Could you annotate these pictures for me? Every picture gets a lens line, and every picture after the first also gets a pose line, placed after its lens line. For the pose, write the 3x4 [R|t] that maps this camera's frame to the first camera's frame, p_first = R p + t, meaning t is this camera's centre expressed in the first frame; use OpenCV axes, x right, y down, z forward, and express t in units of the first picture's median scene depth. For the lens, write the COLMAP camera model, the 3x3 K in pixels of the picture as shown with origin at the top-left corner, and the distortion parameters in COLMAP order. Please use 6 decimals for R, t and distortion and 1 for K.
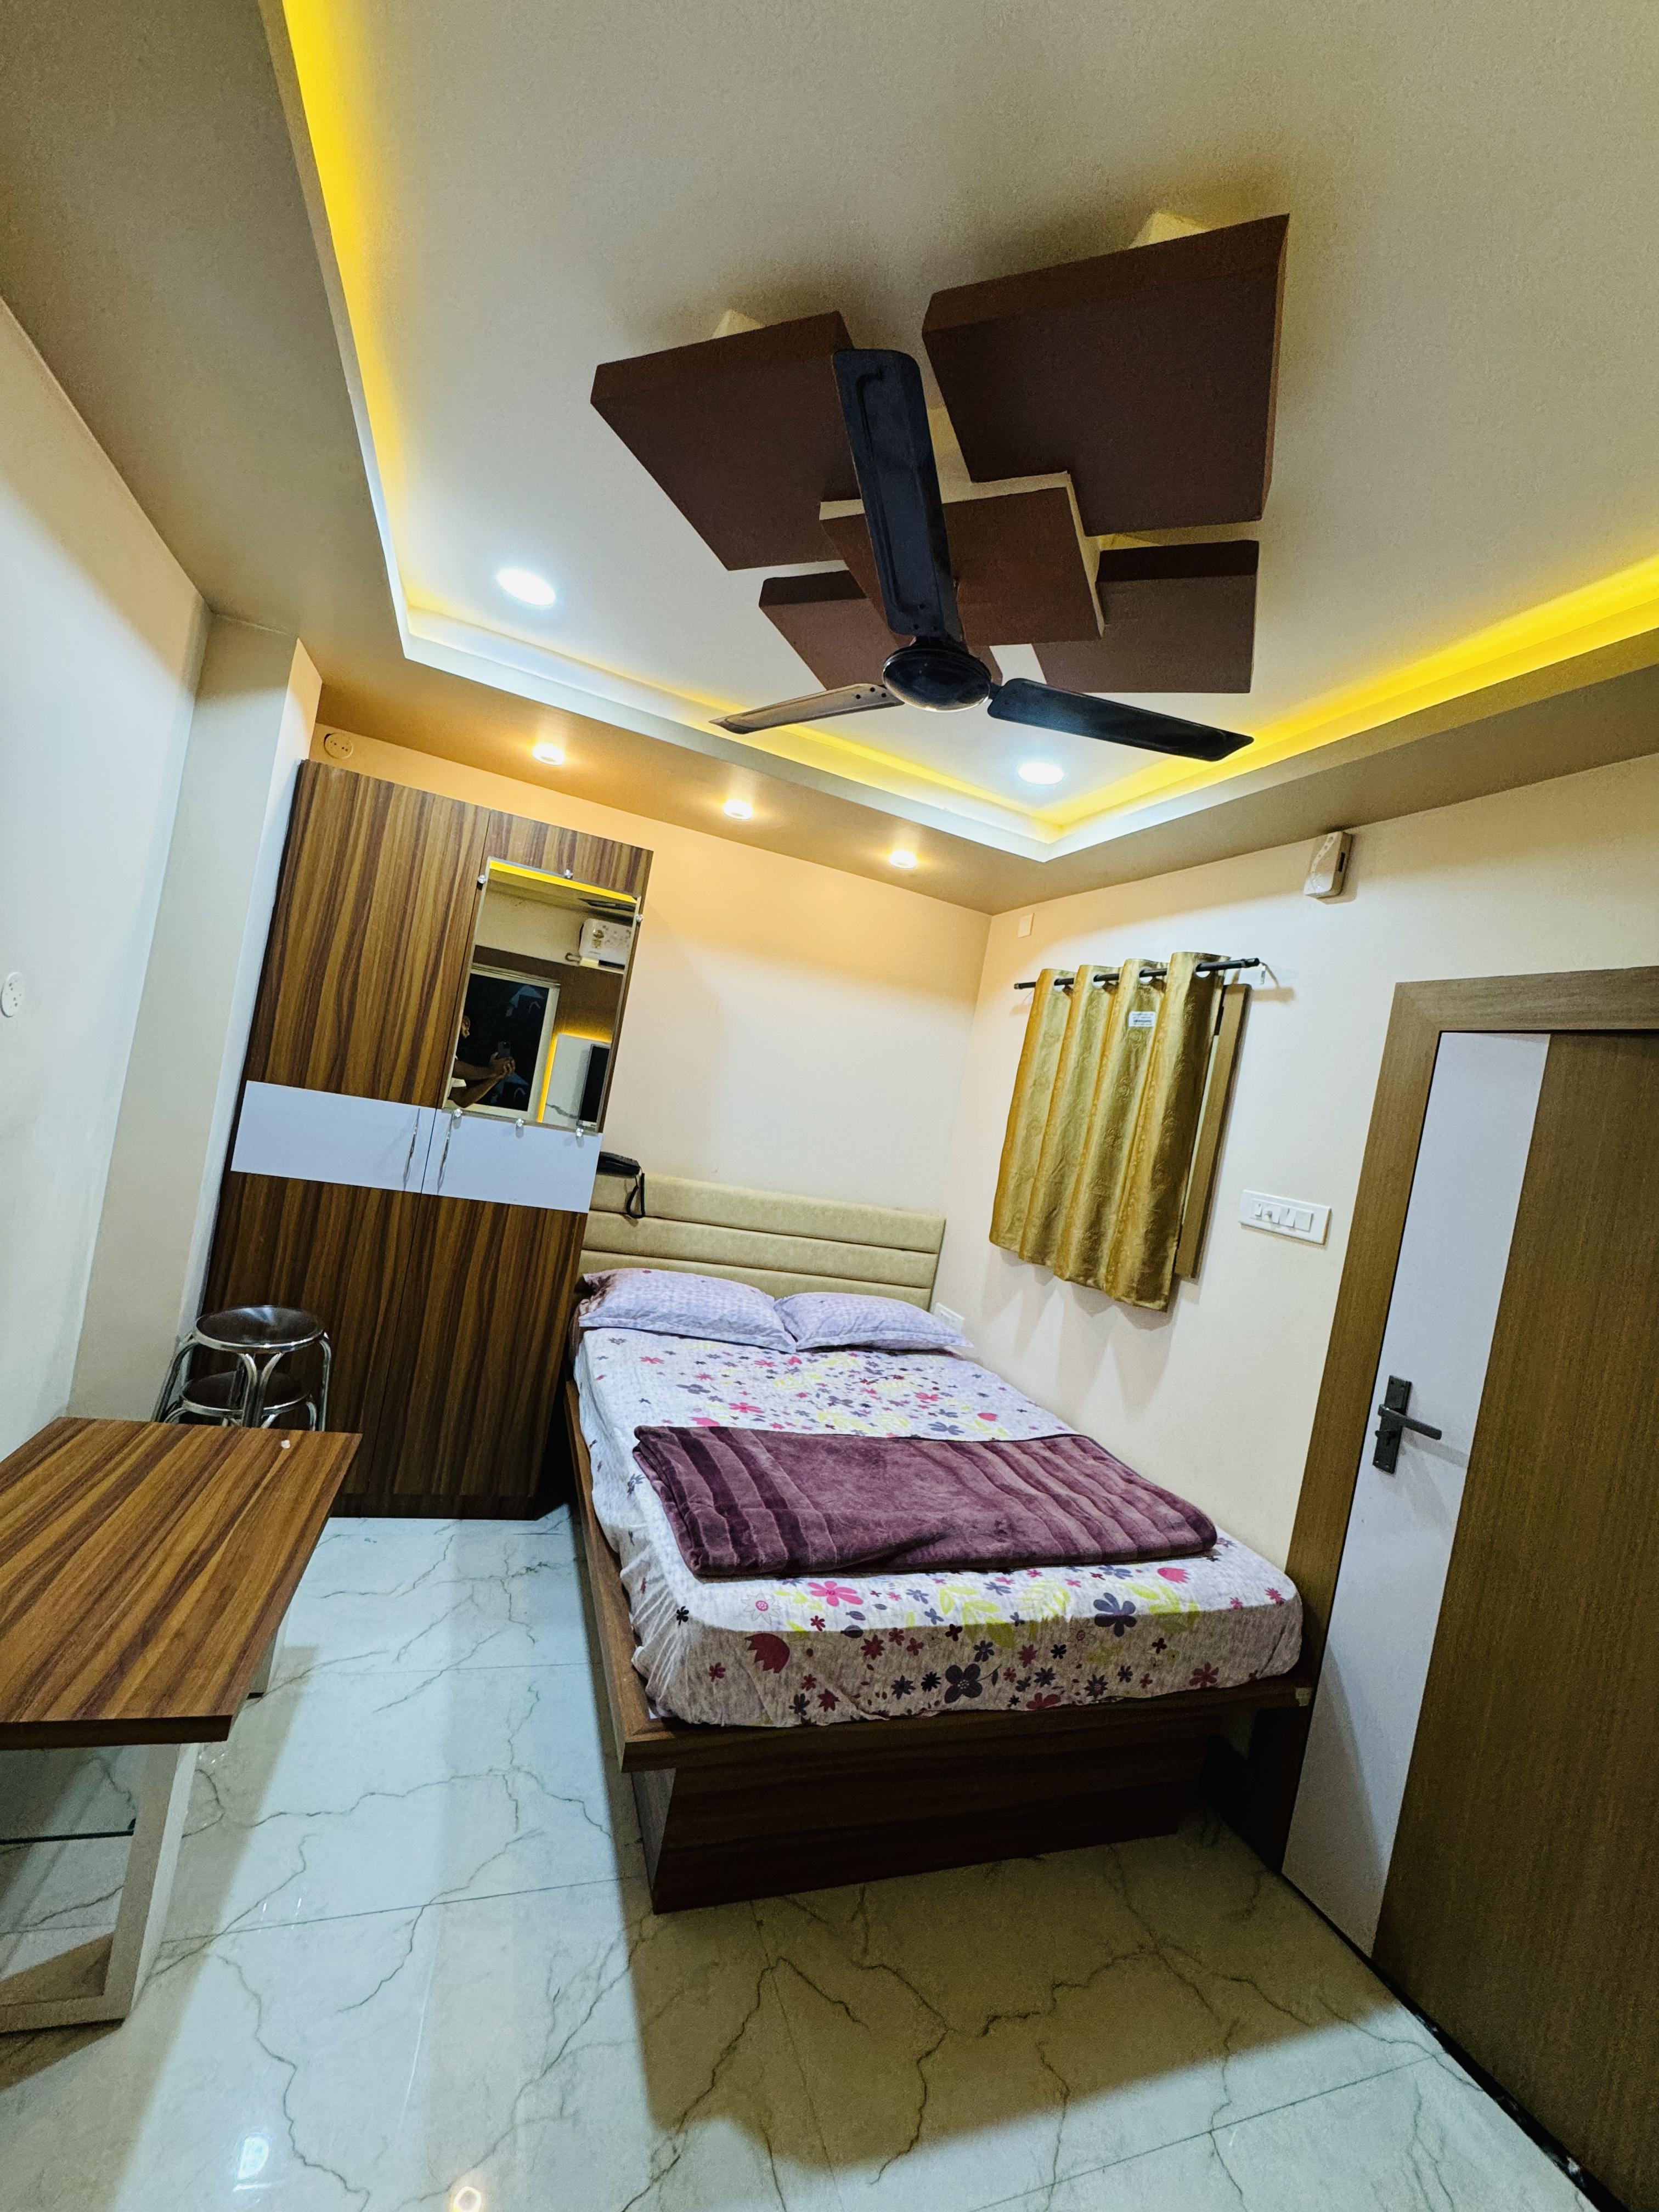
lens RADIAL K [[872.6, 0, 834.4], [0, 872.6, 1111.8], [0, 0, 1]] dist [-0.000889, 0.000446]
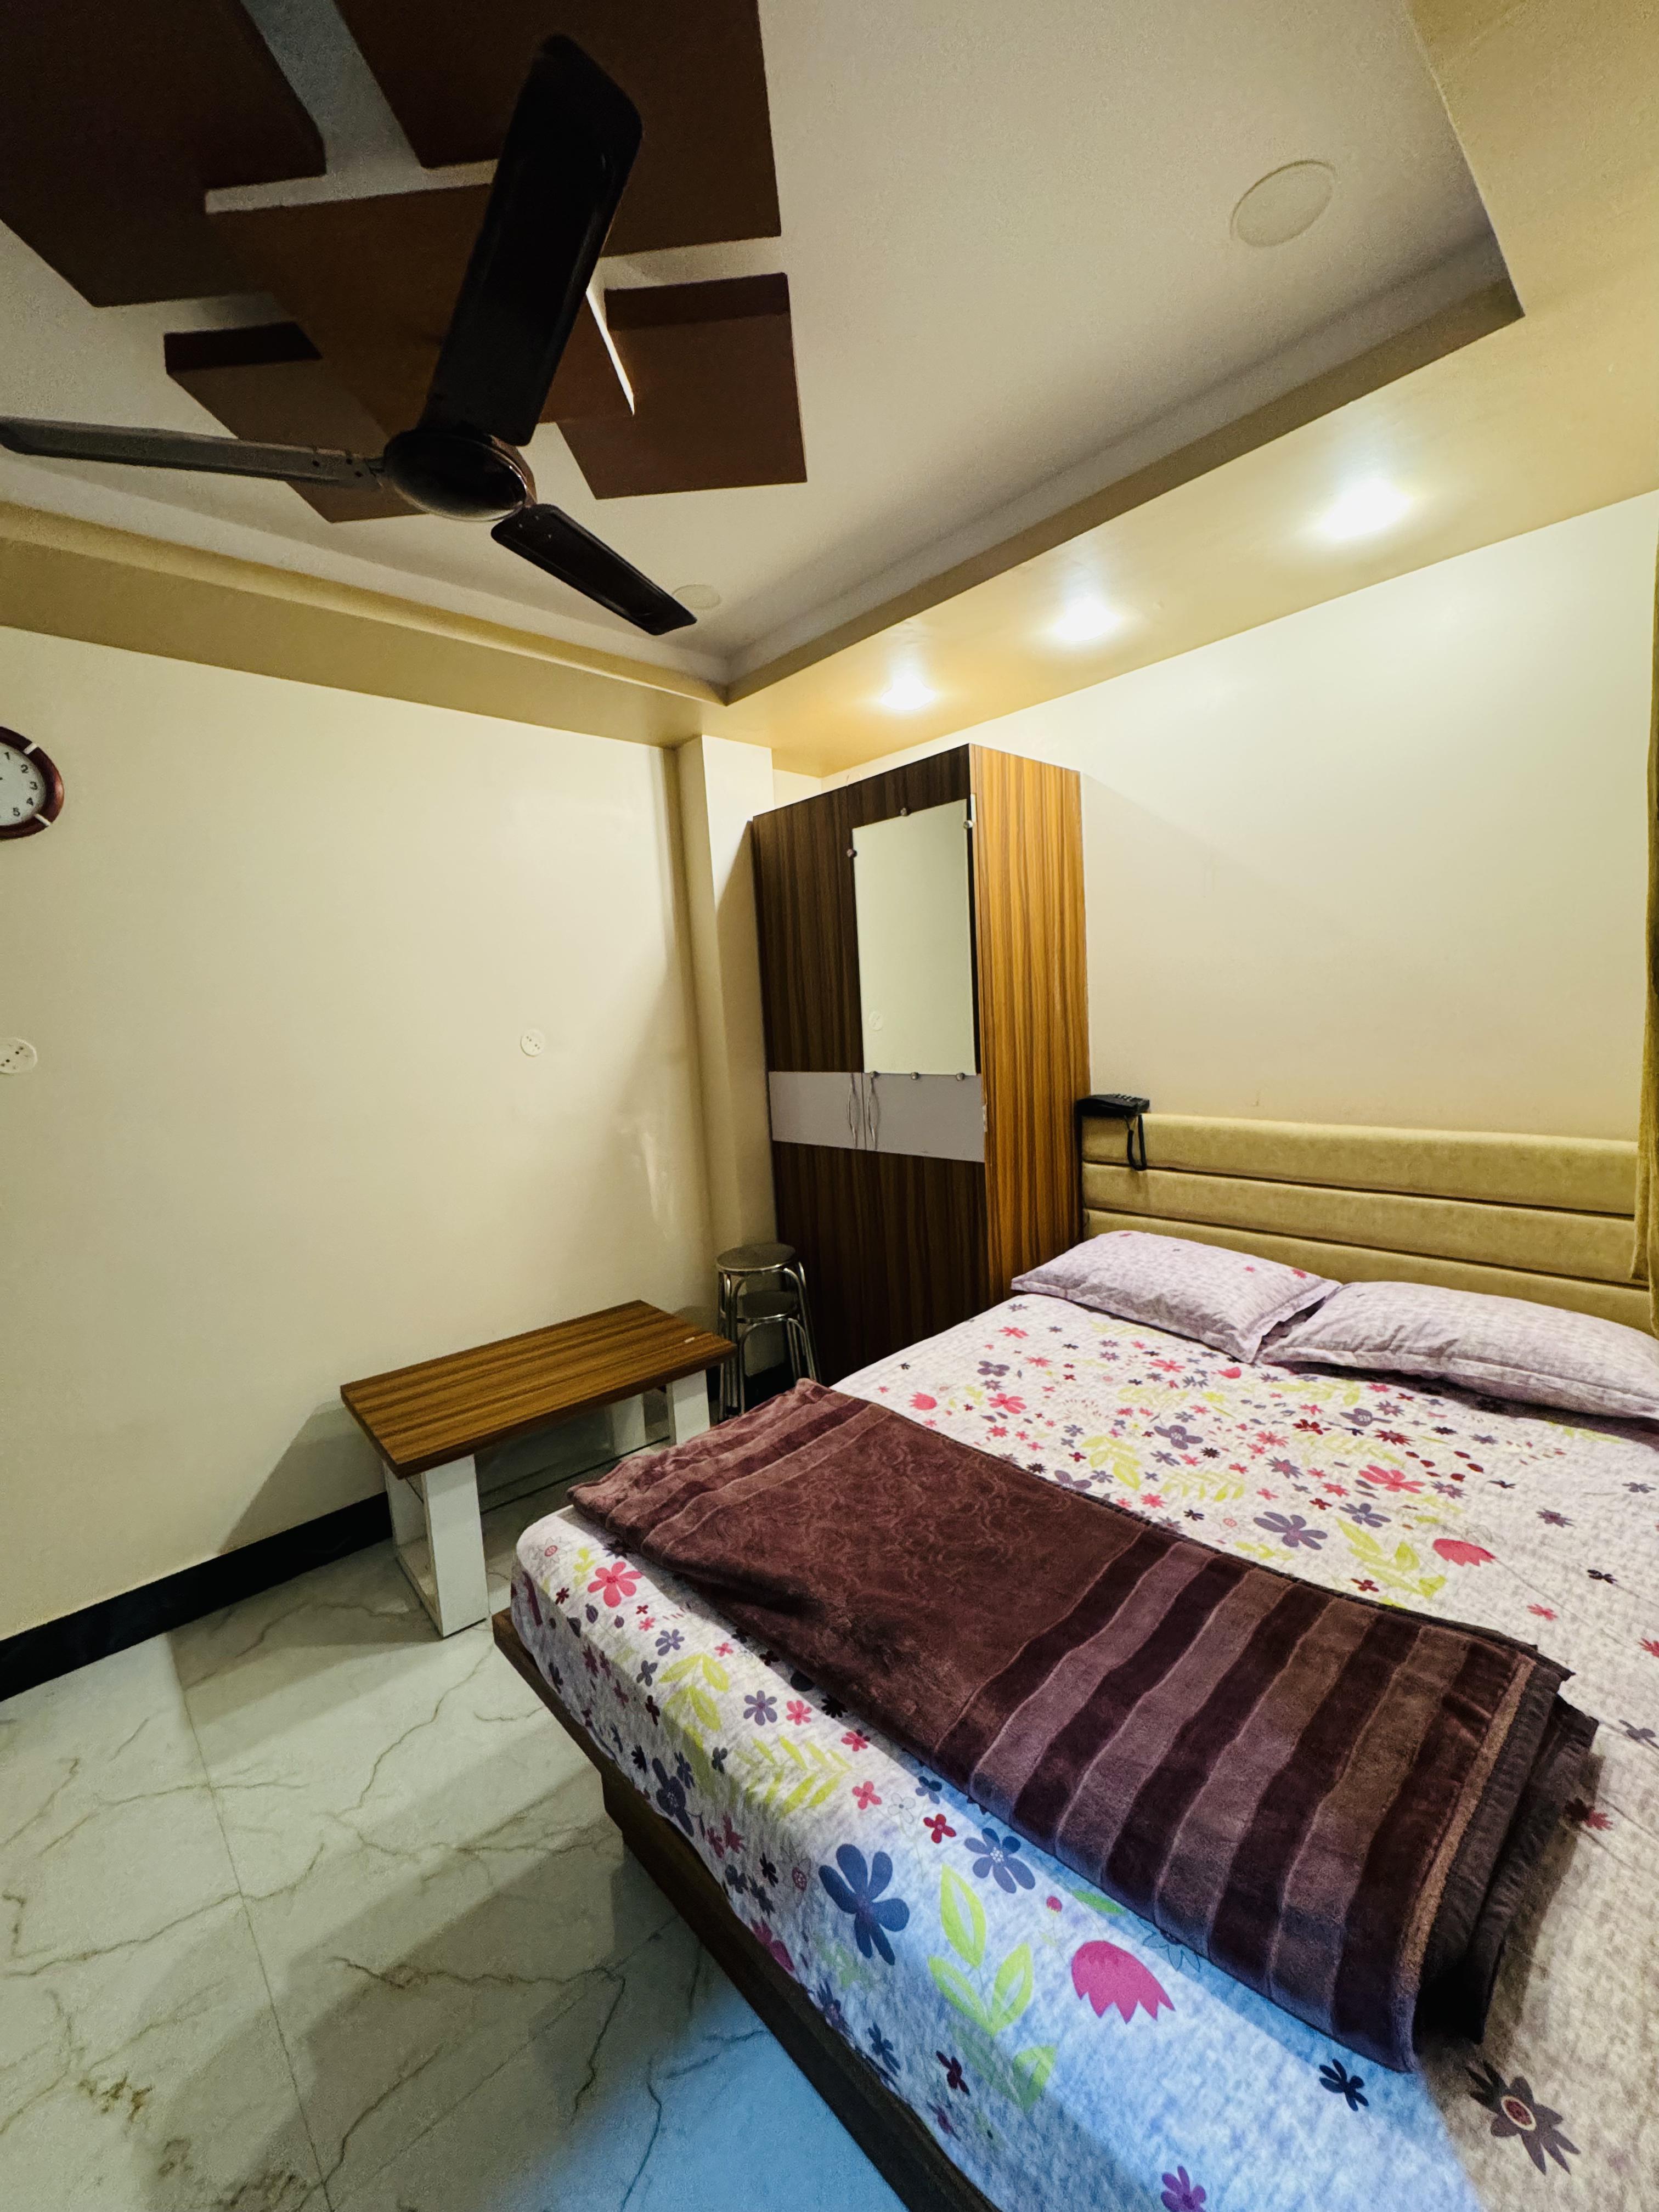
lens RADIAL K [[872.6, 0, 824.8], [0, 872.6, 1109.6], [0, 0, 1]] dist [-0.000889, 0.000446]
pose [[0.363514, -0.101381, -0.926056, 0.513785], [0.113370, 0.991487, -0.064042, 0.102613], [0.924665, -0.081707, 0.371913, 0.524640]]
